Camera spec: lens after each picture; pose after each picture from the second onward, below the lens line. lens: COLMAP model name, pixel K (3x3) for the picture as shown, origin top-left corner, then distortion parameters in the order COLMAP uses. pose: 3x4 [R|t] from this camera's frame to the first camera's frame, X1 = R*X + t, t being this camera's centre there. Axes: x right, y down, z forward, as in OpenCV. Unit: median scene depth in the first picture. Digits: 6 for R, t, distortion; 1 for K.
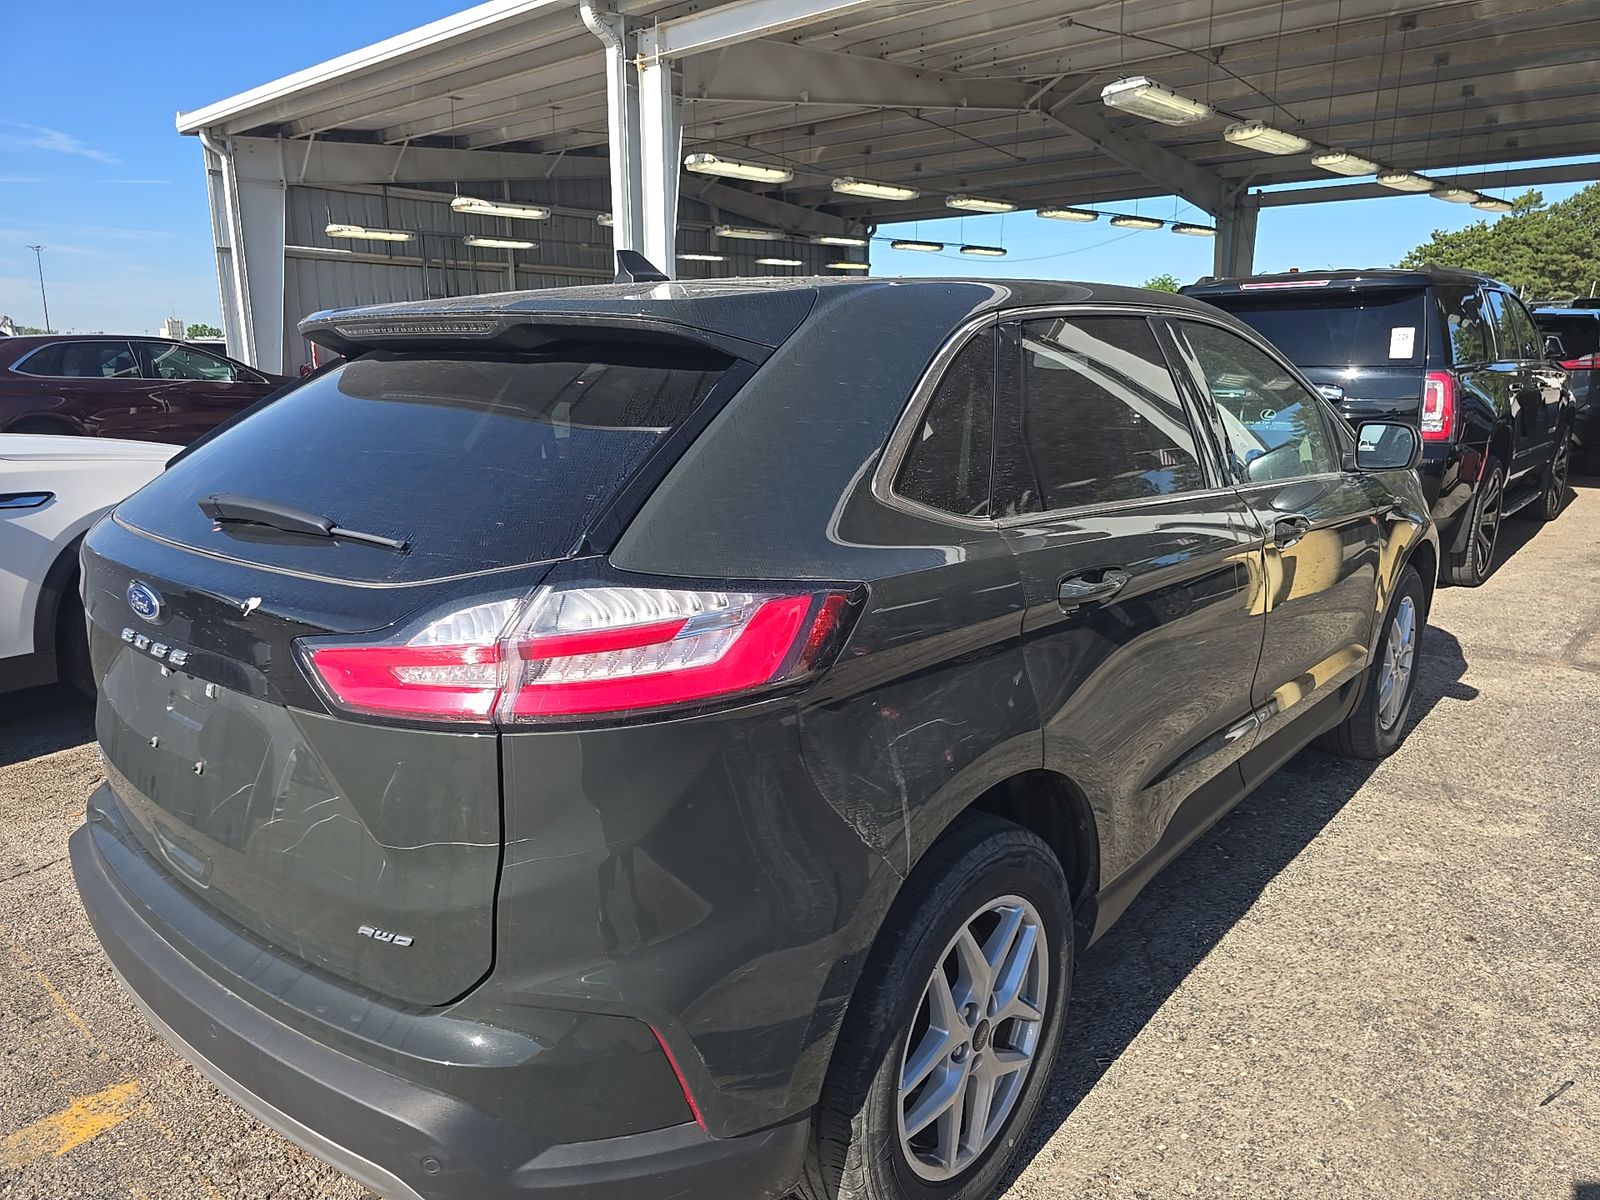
lens RADIAL K [[1091.2, 0, 800.0], [0, 1091.2, 600.0], [0, 0, 1]] dist [0.057323, -0.050282]
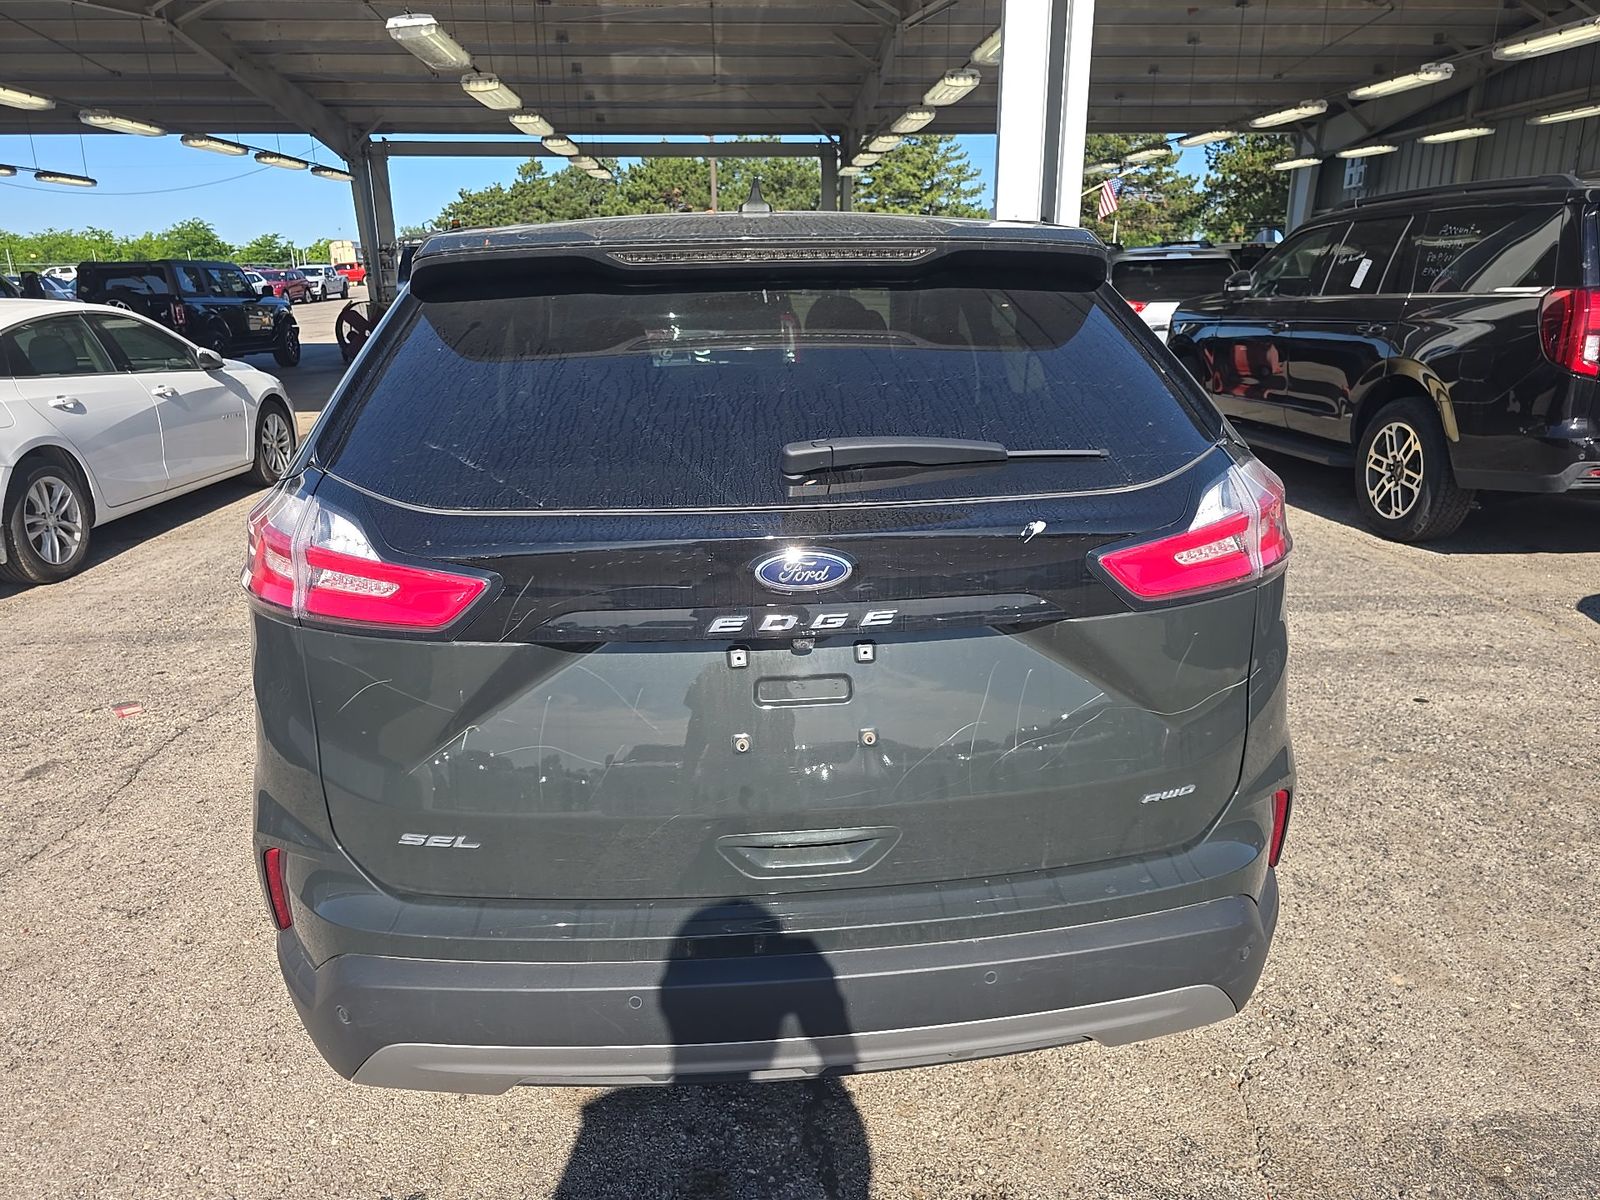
lens RADIAL K [[1095.4, 0, 800.0], [0, 1095.4, 600.0], [0, 0, 1]] dist [0.065712, -0.054412]
pose [[0.680685, -0.206057, 0.702999, -0.147151], [0.178547, 0.977352, 0.113594, -0.009197], [-0.710485, 0.048196, 0.702060, 0.049737]]
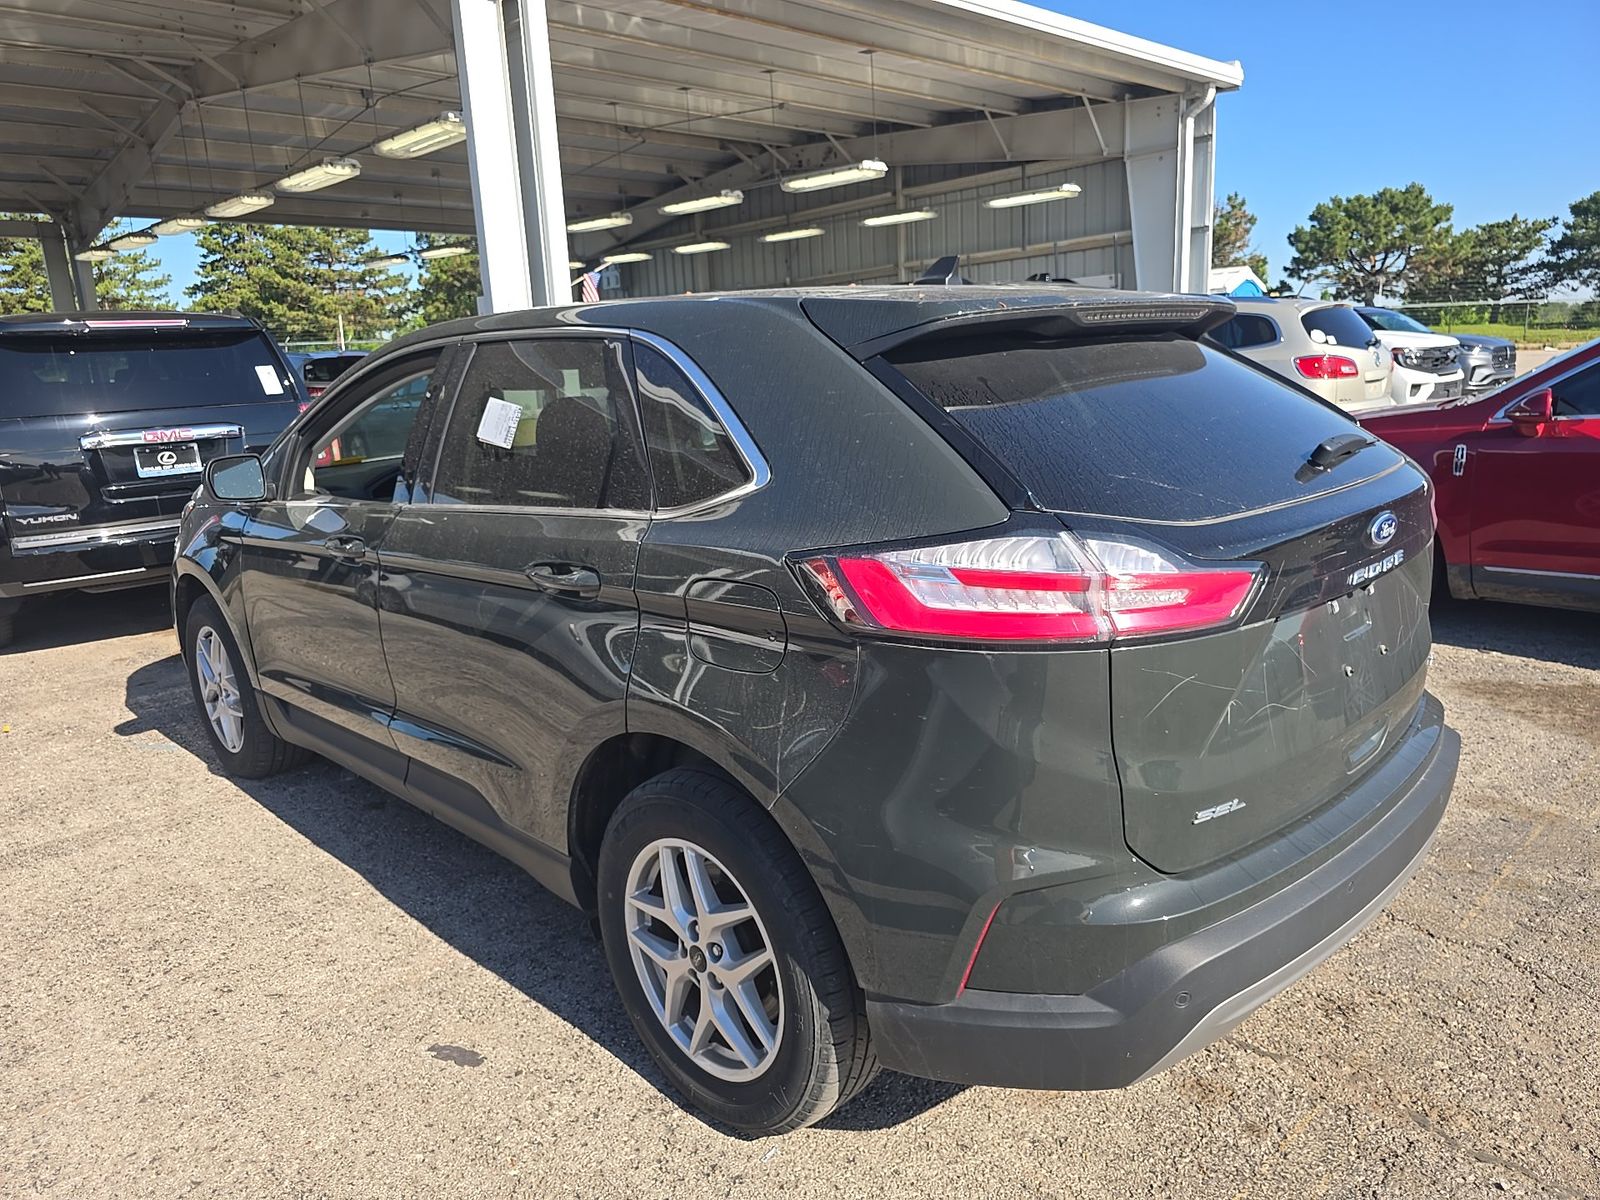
lens RADIAL K [[1091.2, 0, 800.0], [0, 1091.2, 600.0], [0, 0, 1]] dist [0.057323, -0.050282]
pose [[0.052008, -0.218518, 0.974446, -0.210917], [0.276351, 0.940811, 0.196226, -0.036644], [-0.959649, 0.259083, 0.109318, 0.166344]]
